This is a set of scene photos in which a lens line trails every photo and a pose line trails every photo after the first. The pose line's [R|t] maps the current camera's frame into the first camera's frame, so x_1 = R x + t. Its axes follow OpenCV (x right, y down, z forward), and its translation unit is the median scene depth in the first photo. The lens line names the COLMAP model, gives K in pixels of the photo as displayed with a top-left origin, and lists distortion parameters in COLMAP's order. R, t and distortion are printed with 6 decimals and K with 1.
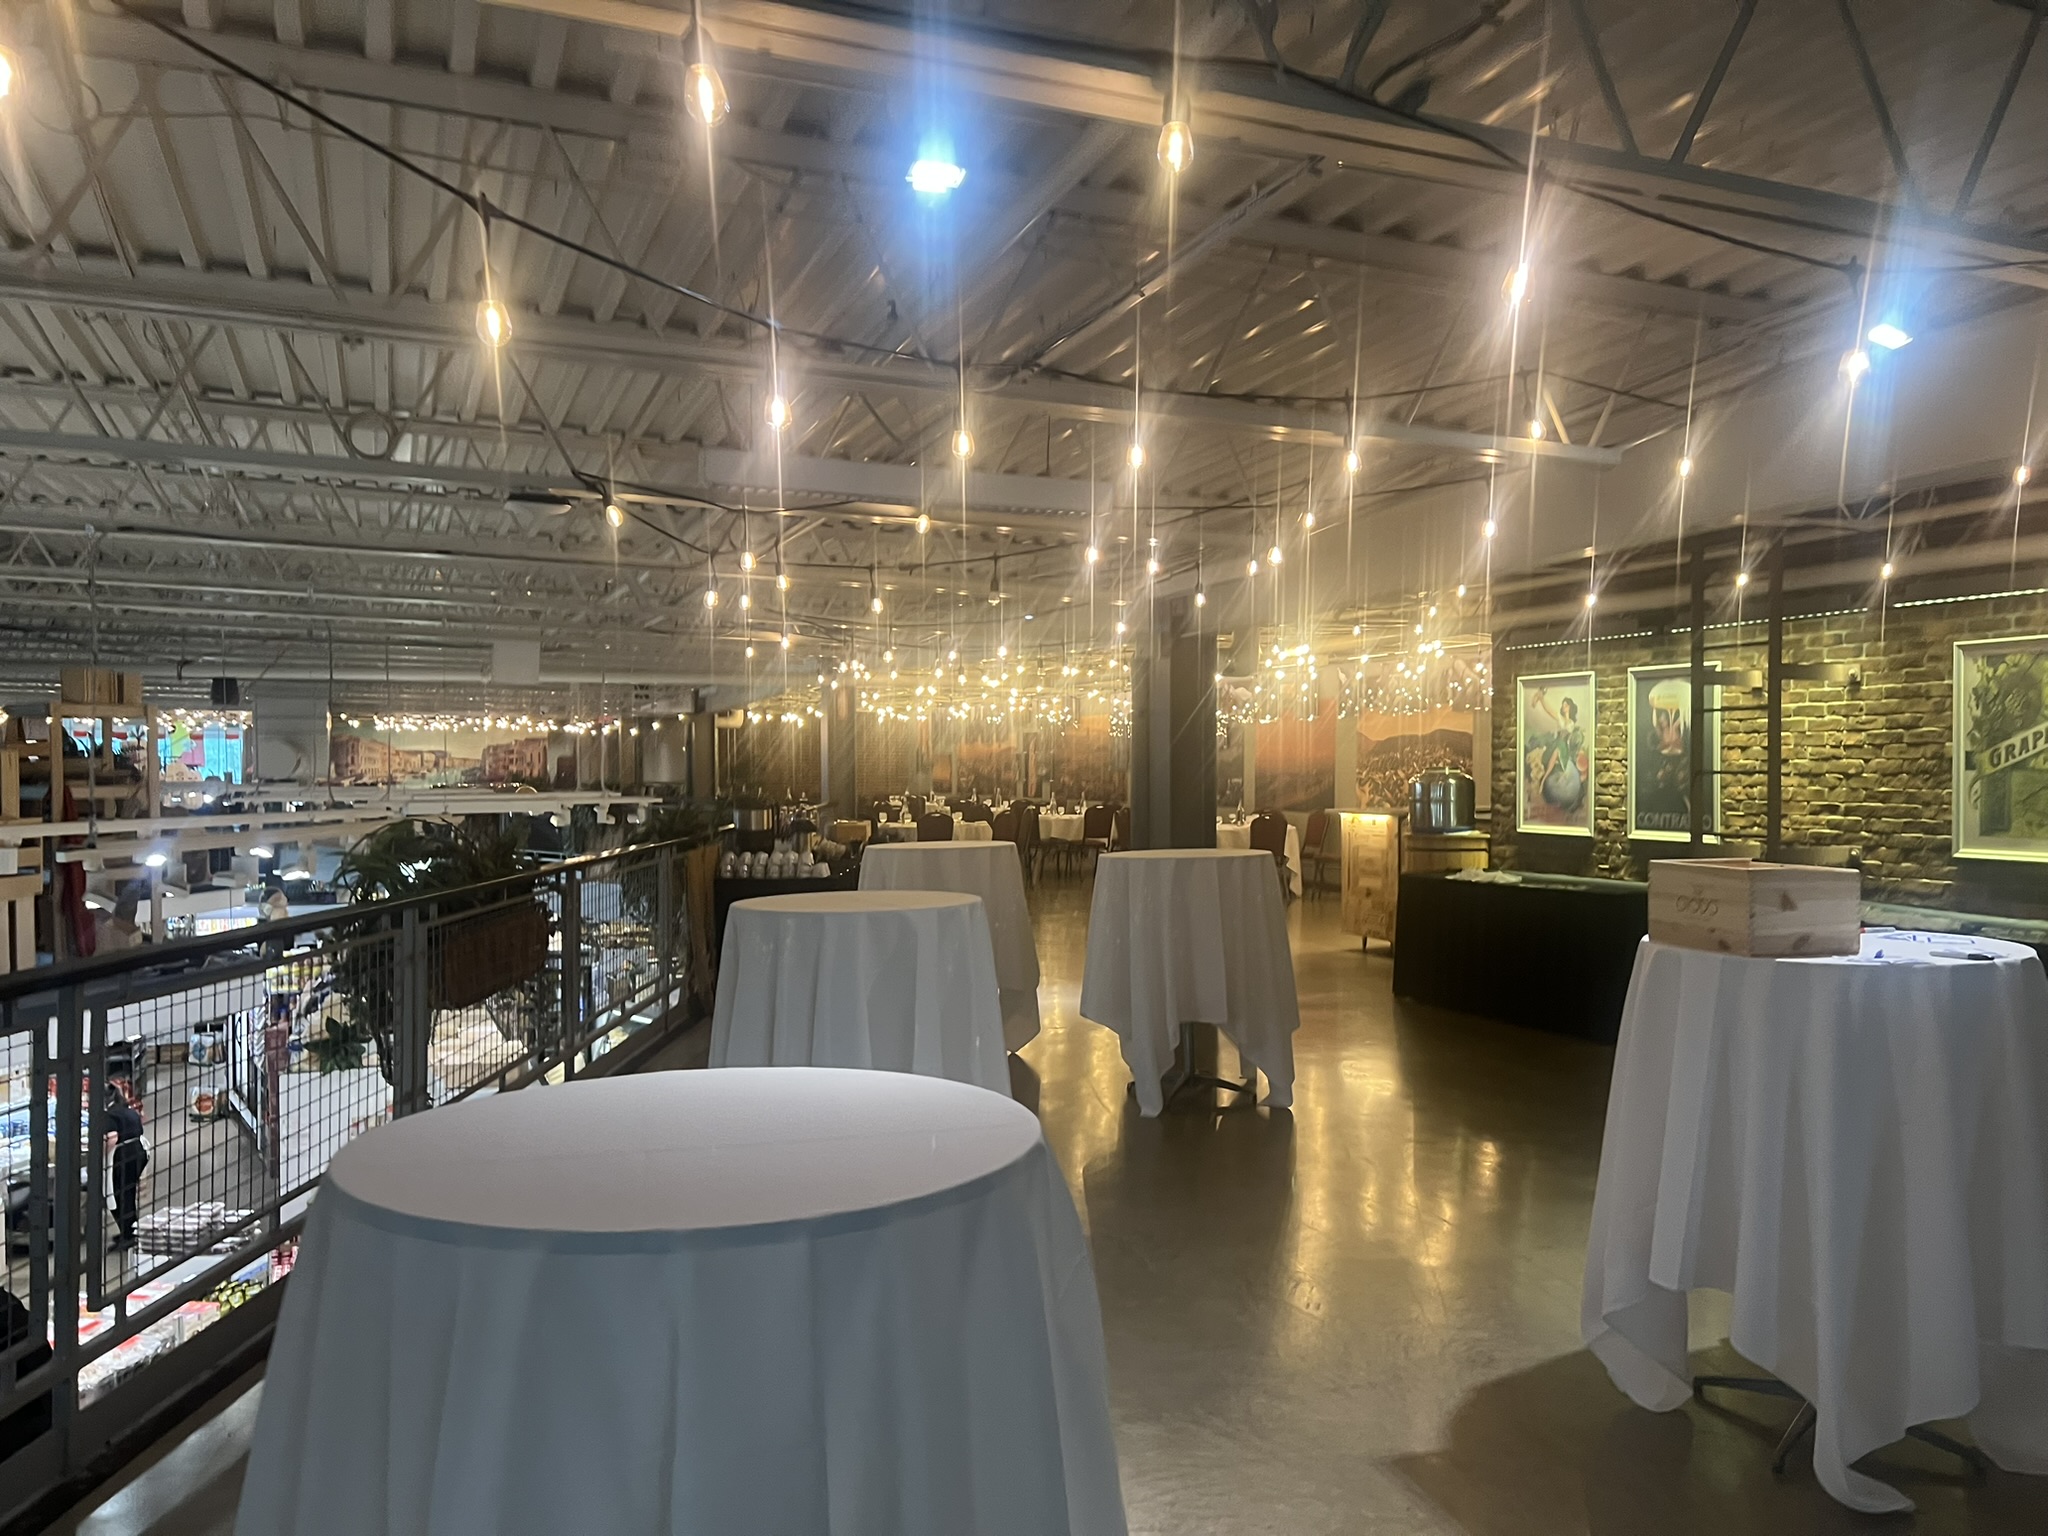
lens RADIAL K [[1551.6, 0, 1022.4], [0, 1551.6, 781.3], [0, 0, 1]] dist [0.105279, -0.142293]
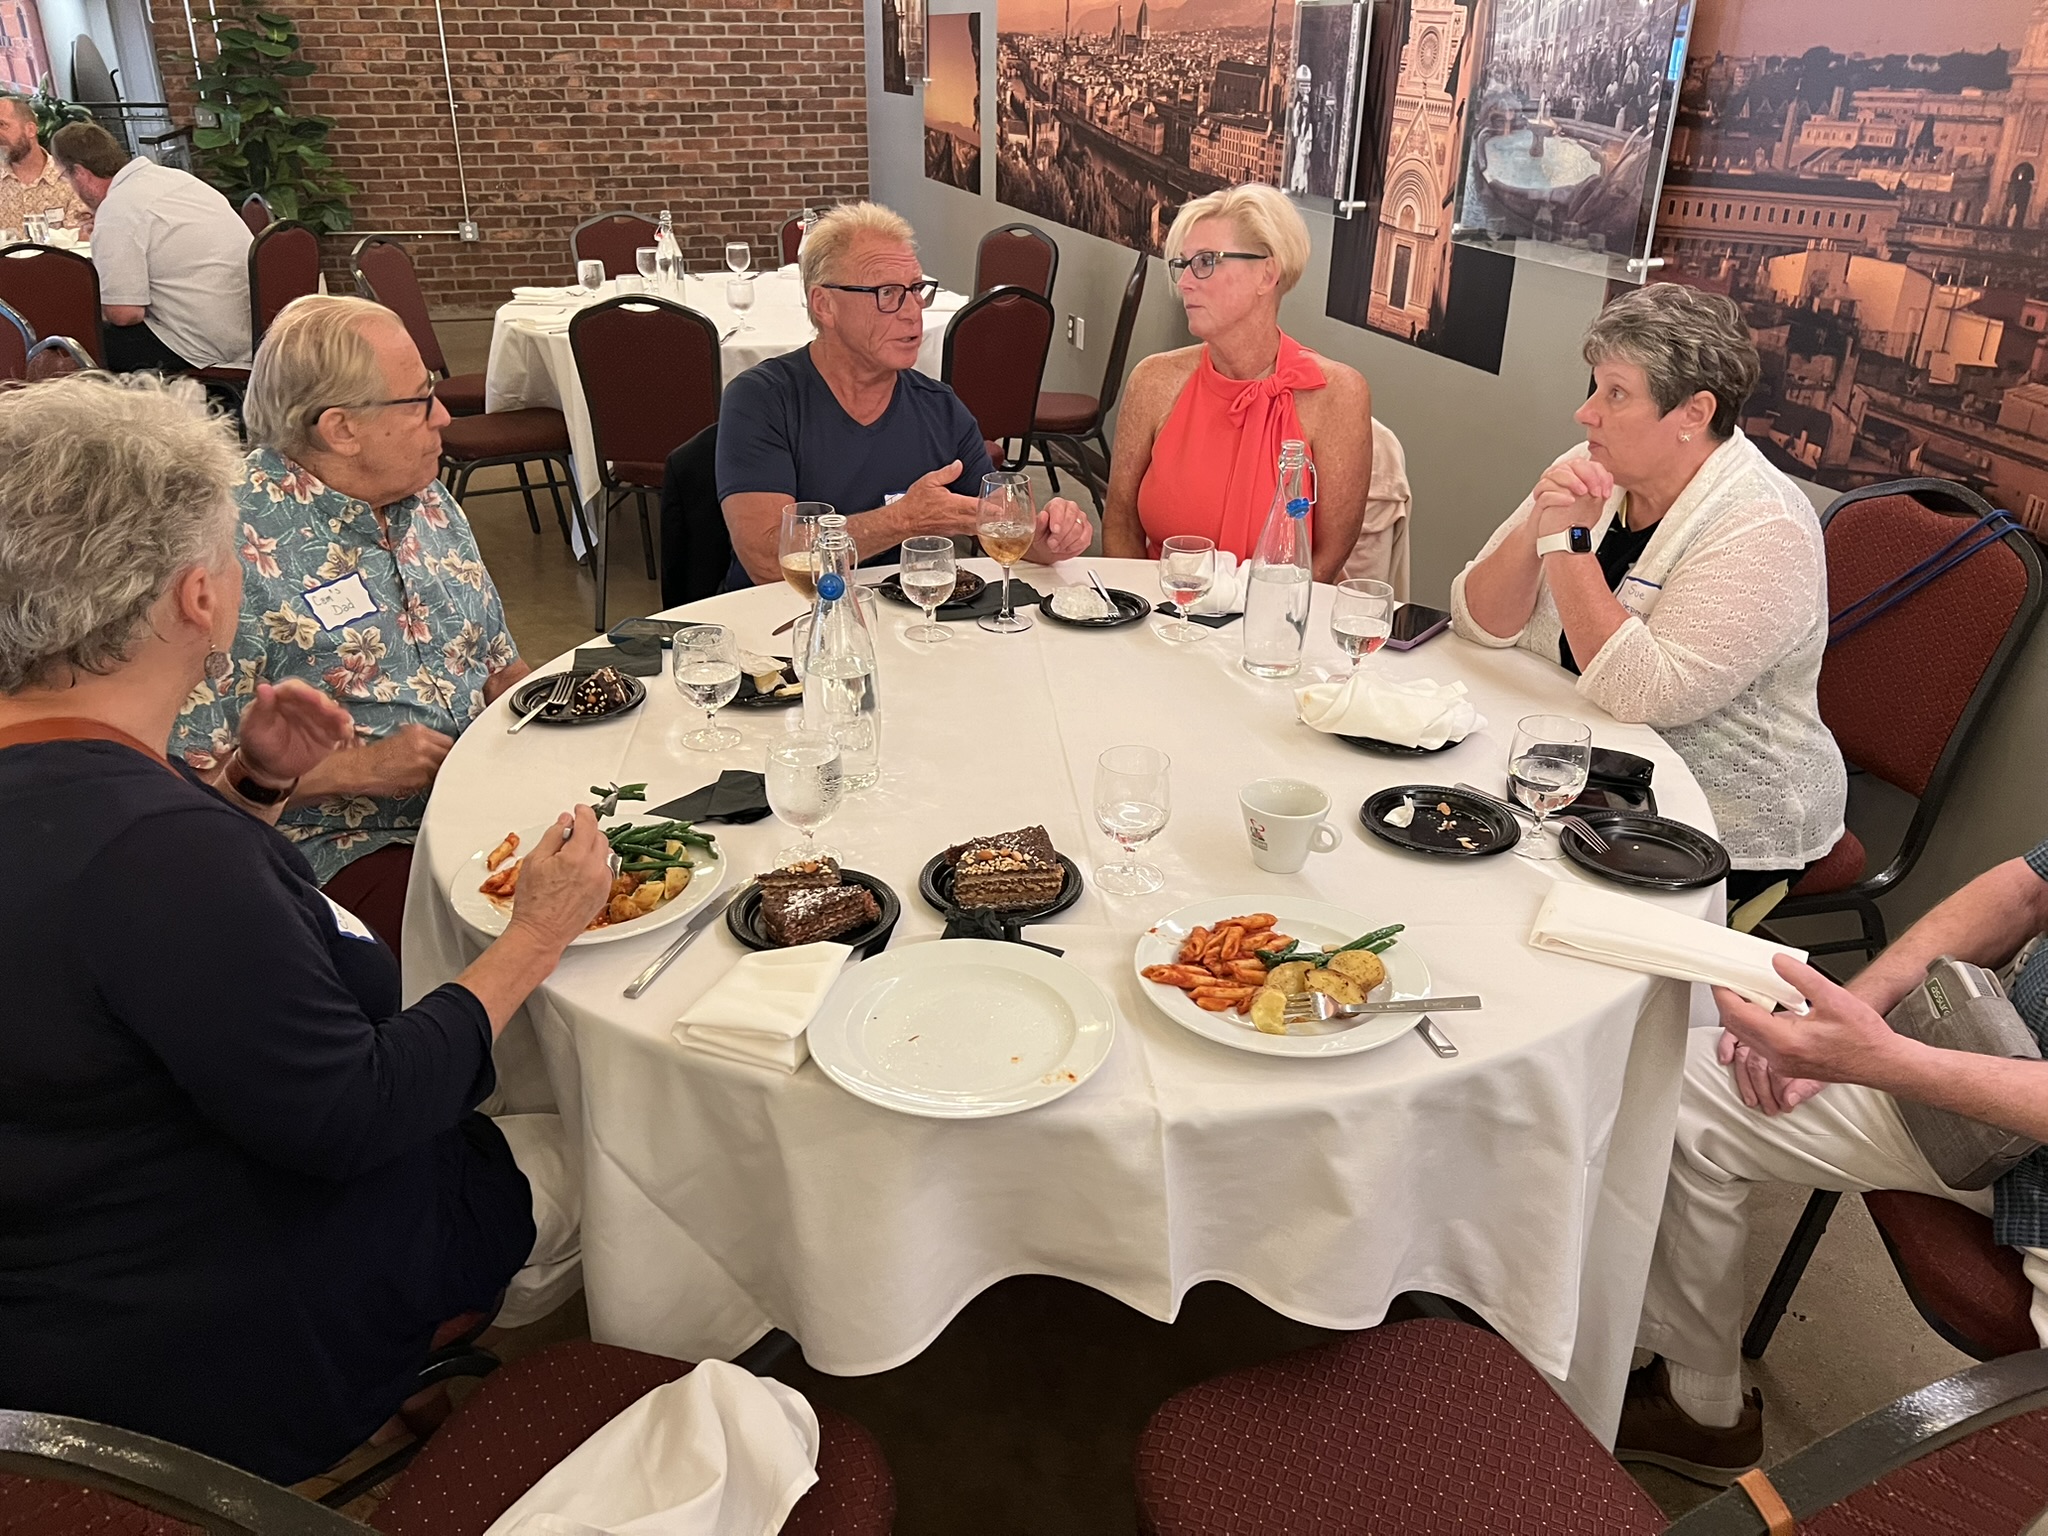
lens RADIAL K [[1545.8, 0, 992.6], [0, 1545.8, 757.7], [0, 0, 1]] dist [0.071550, -0.078839]
pose [[0.992493, 0.055981, -0.108733, -0.039012], [-0.006858, 0.913162, 0.407539, -0.037250], [0.122105, -0.403734, 0.906691, 2.393889]]
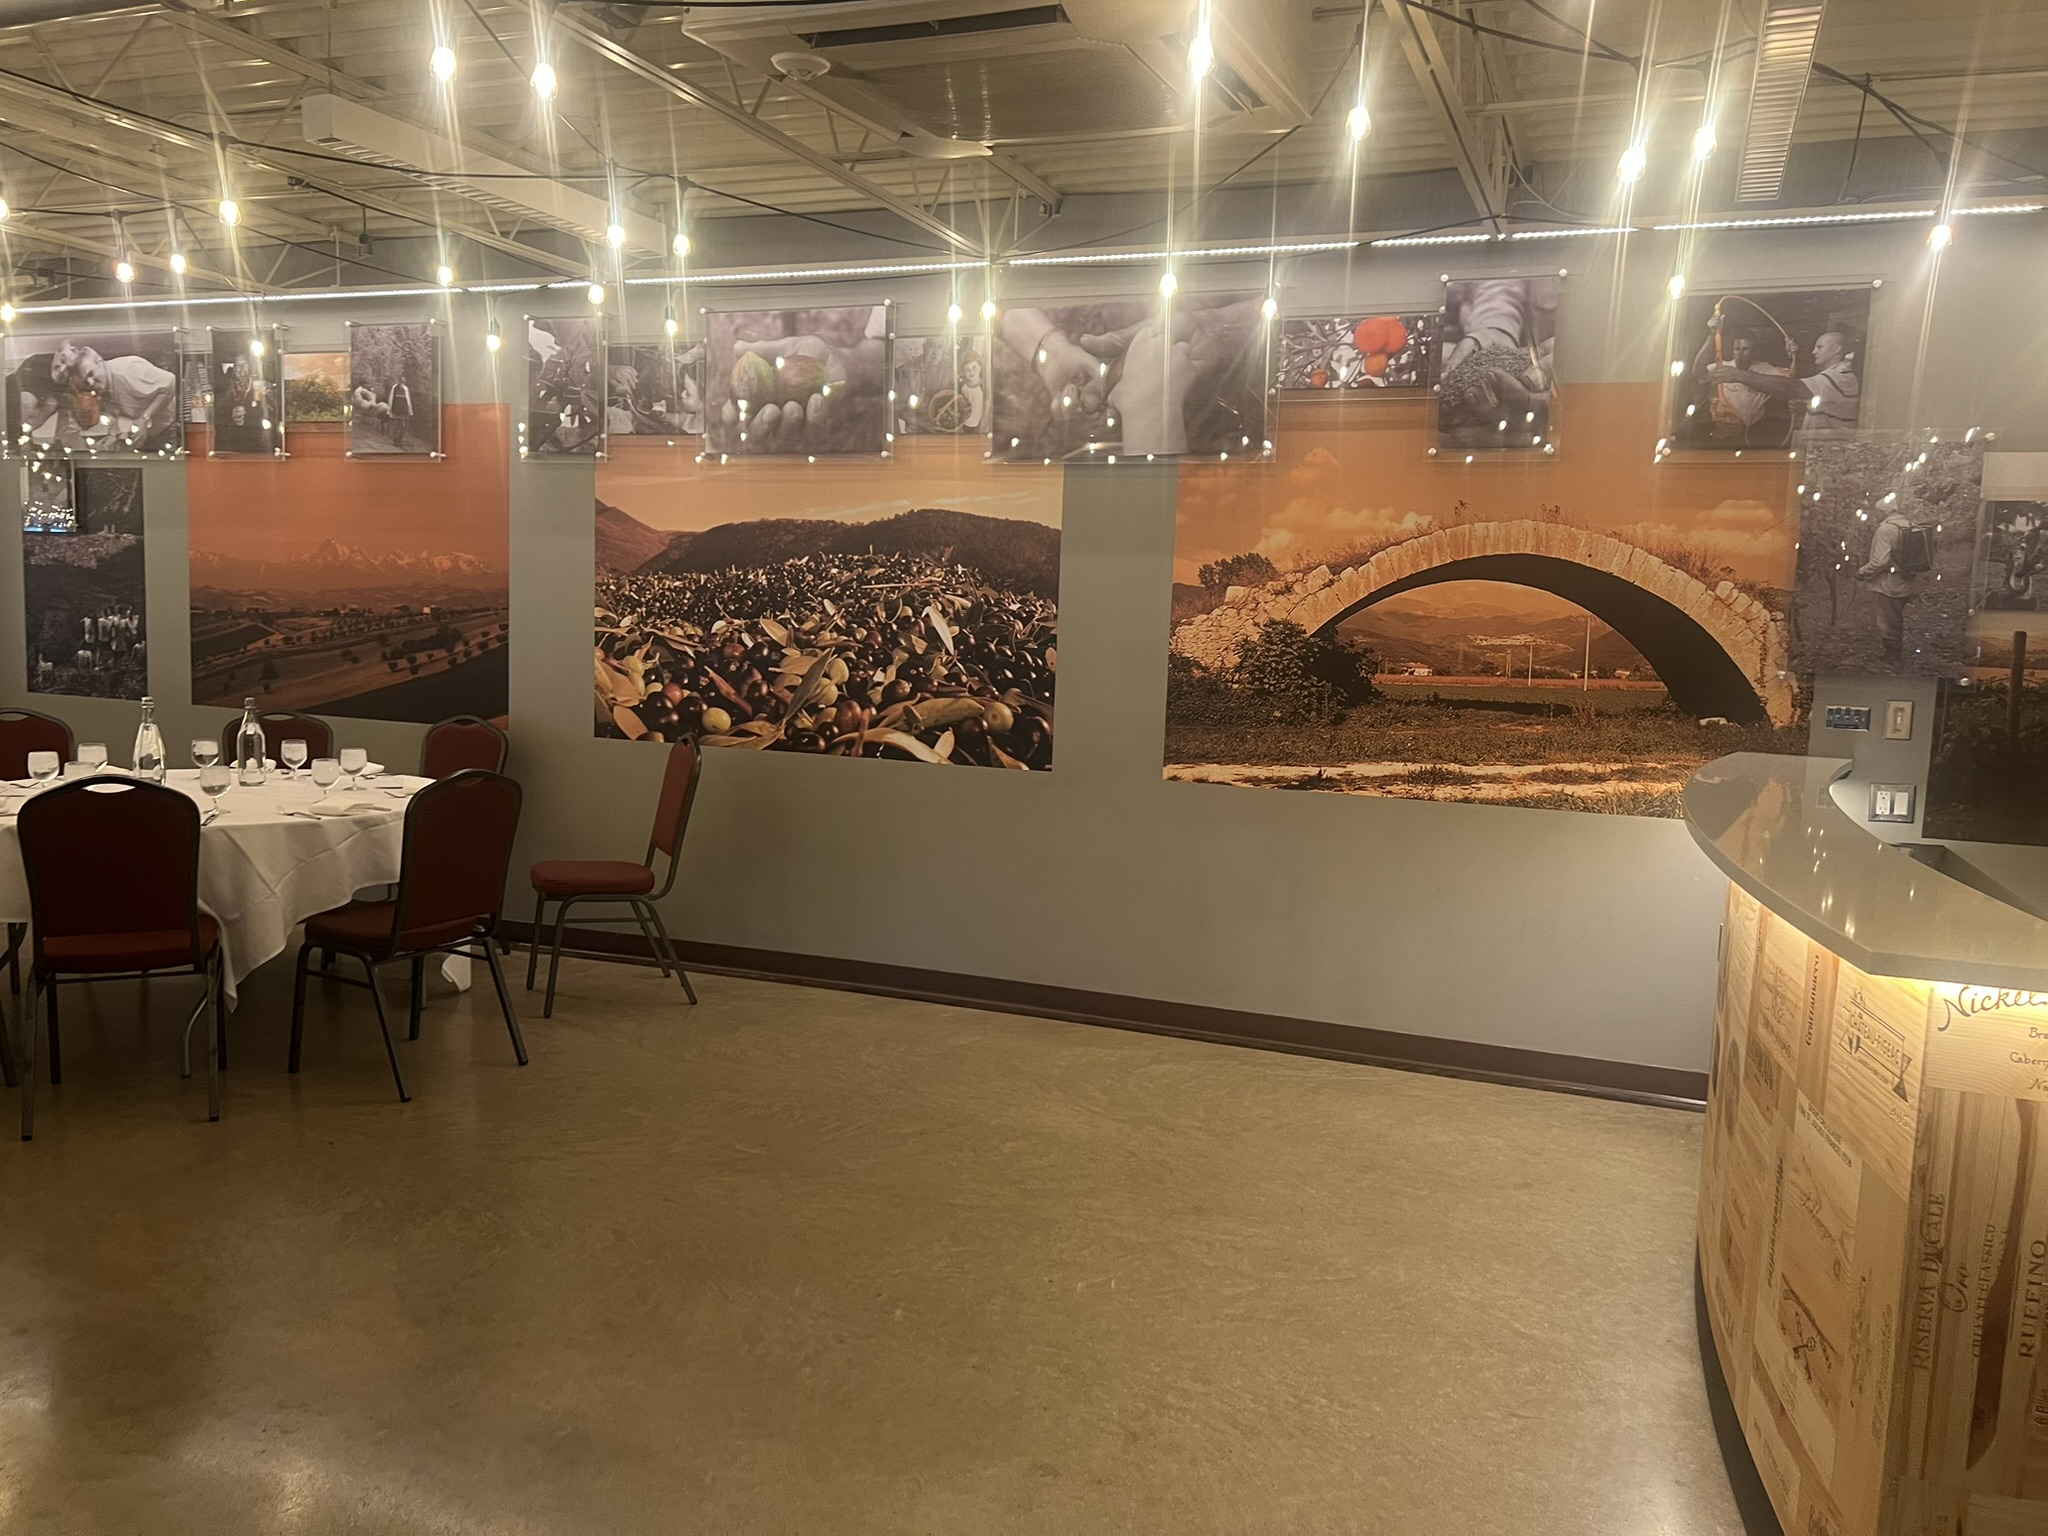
lens RADIAL K [[1539.3, 0, 1031.8], [0, 1539.3, 791.8], [0, 0, 1]] dist [0.045074, -0.044364]
pose [[0.689082, -0.056444, 0.722482, 0.045456], [-0.029788, 0.993913, 0.106061, -0.012793], [-0.724071, -0.094606, 0.683206, 1.269288]]
